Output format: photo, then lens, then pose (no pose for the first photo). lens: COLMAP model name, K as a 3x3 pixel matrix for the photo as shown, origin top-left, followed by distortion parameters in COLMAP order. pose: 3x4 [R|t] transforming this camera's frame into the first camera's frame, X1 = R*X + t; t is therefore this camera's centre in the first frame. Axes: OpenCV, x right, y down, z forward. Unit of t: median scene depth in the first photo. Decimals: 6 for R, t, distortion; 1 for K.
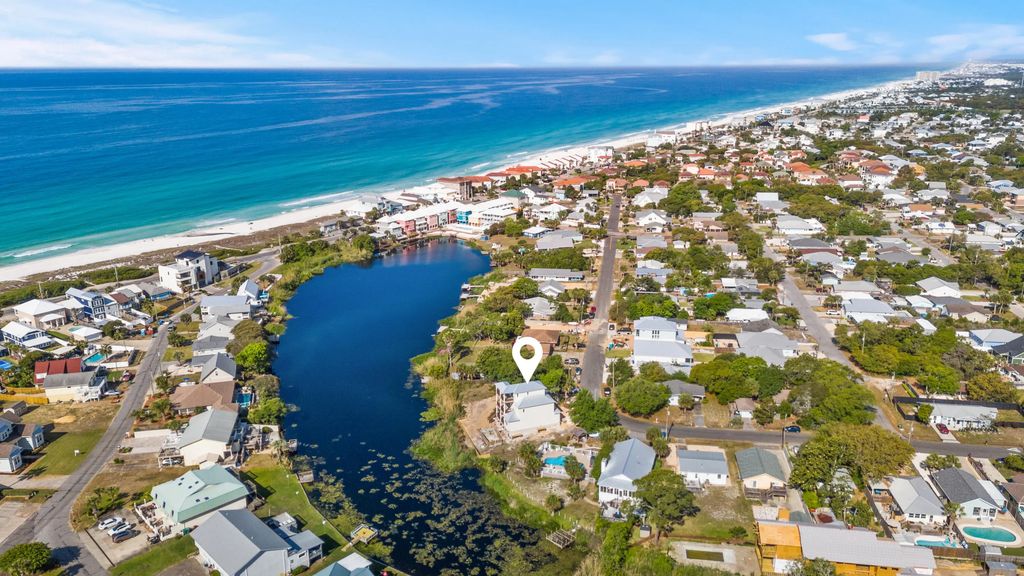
lens RADIAL K [[745.8, 0, 512.1], [0, 745.8, 289.3], [0, 0, 1]] dist [0.095562, -0.096457]
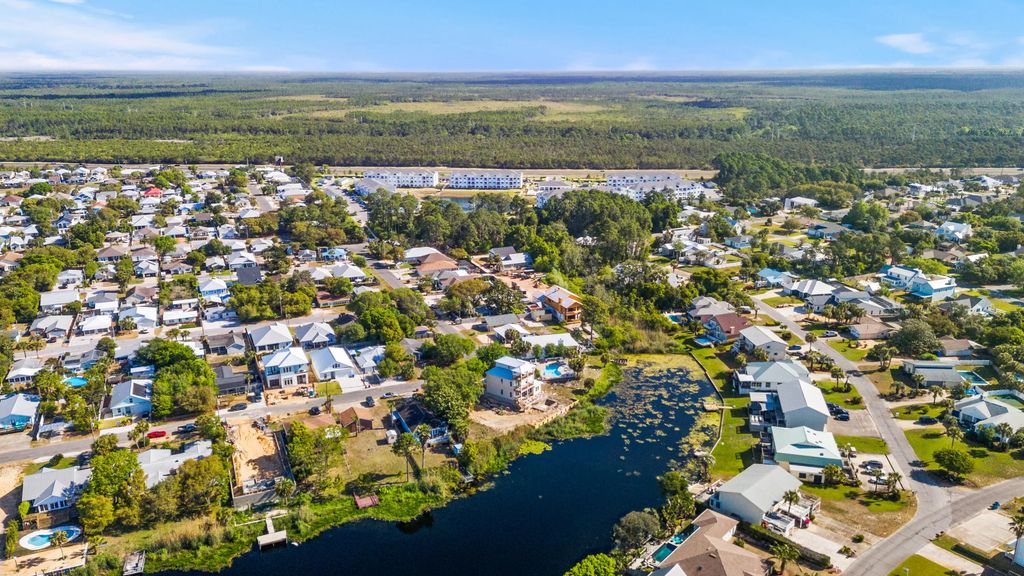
lens RADIAL K [[759.1, 0, 512.0], [0, 759.1, 288.0], [0, 0, 1]] dist [0.093892, -0.093854]
pose [[-0.542753, -0.227933, 0.808372, -0.611993], [0.246559, 0.876825, 0.412778, -0.303102], [-0.802887, 0.423348, -0.419701, 1.010753]]
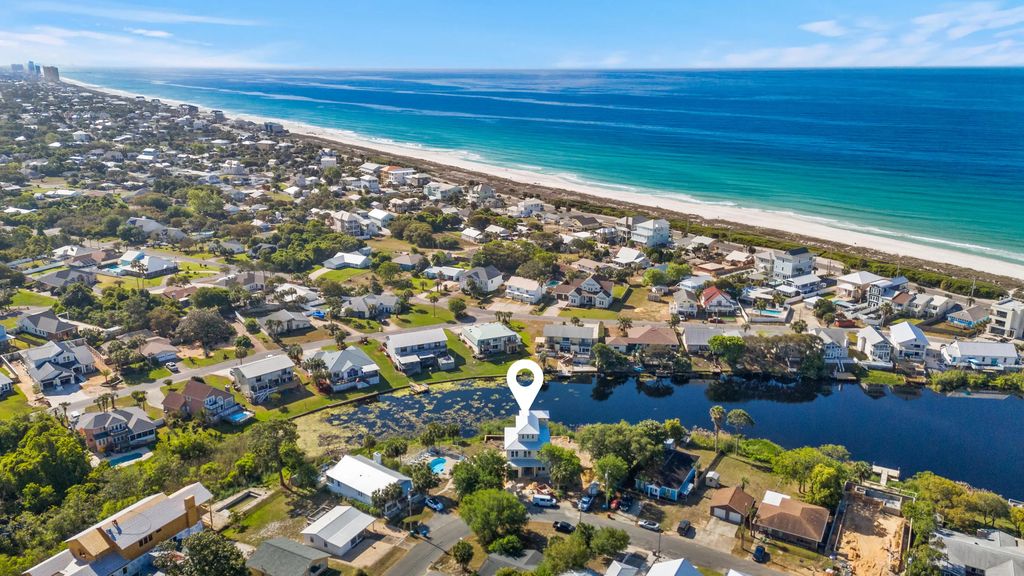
lens RADIAL K [[759.6, 0, 515.6], [0, 759.6, 309.7], [0, 0, 1]] dist [0.133536, -0.173766]
pose [[-0.344153, 0.294659, -0.891479, 0.557565], [-0.268860, 0.878792, 0.394258, -0.240470], [0.899596, 0.375368, -0.223217, 0.807289]]
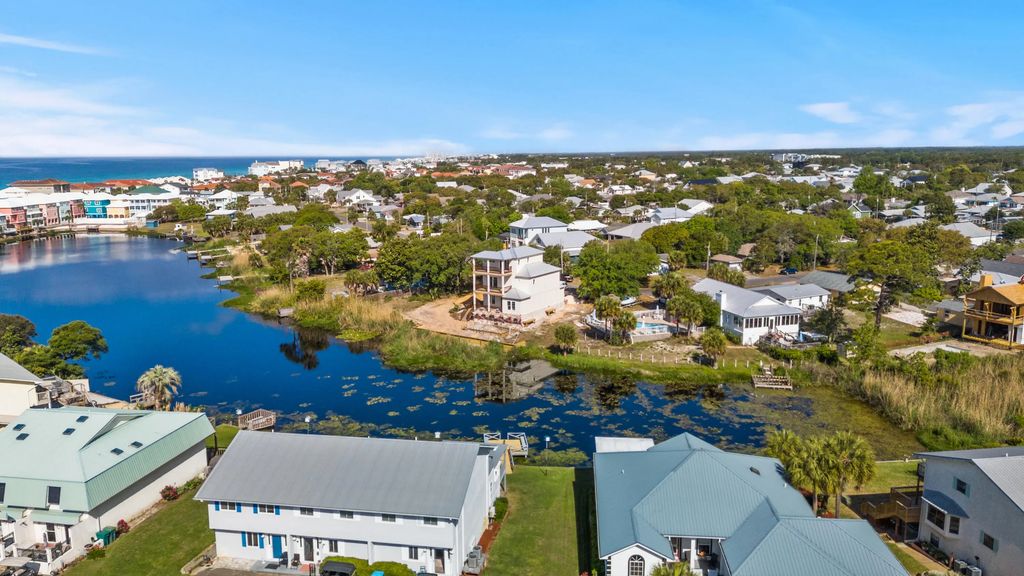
lens RADIAL K [[745.8, 0, 512.1], [0, 745.8, 289.3], [0, 0, 1]] dist [0.095562, -0.096457]
pose [[0.818086, -0.102258, 0.565931, -0.257517], [0.167236, 0.983839, -0.063980, 0.144636], [-0.550242, 0.146985, 0.821966, 0.329531]]
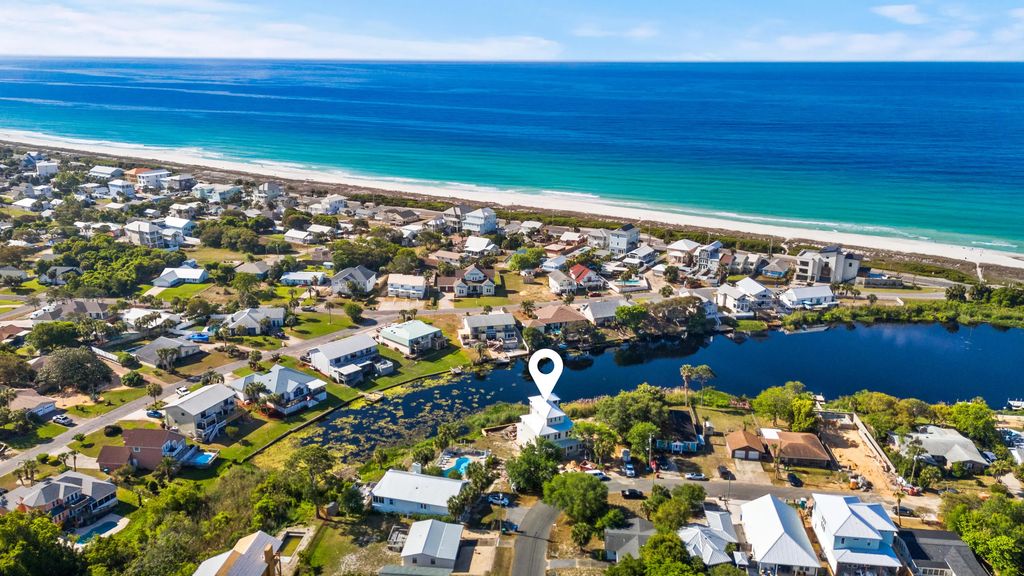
lens RADIAL K [[756.1, 0, 513.3], [0, 756.1, 303.6], [0, 0, 1]] dist [0.104736, -0.100417]
pose [[0.049578, 0.315385, -0.947668, 0.603991], [-0.294563, 0.911248, 0.287854, -0.169641], [0.954345, 0.264877, 0.138078, 0.567205]]
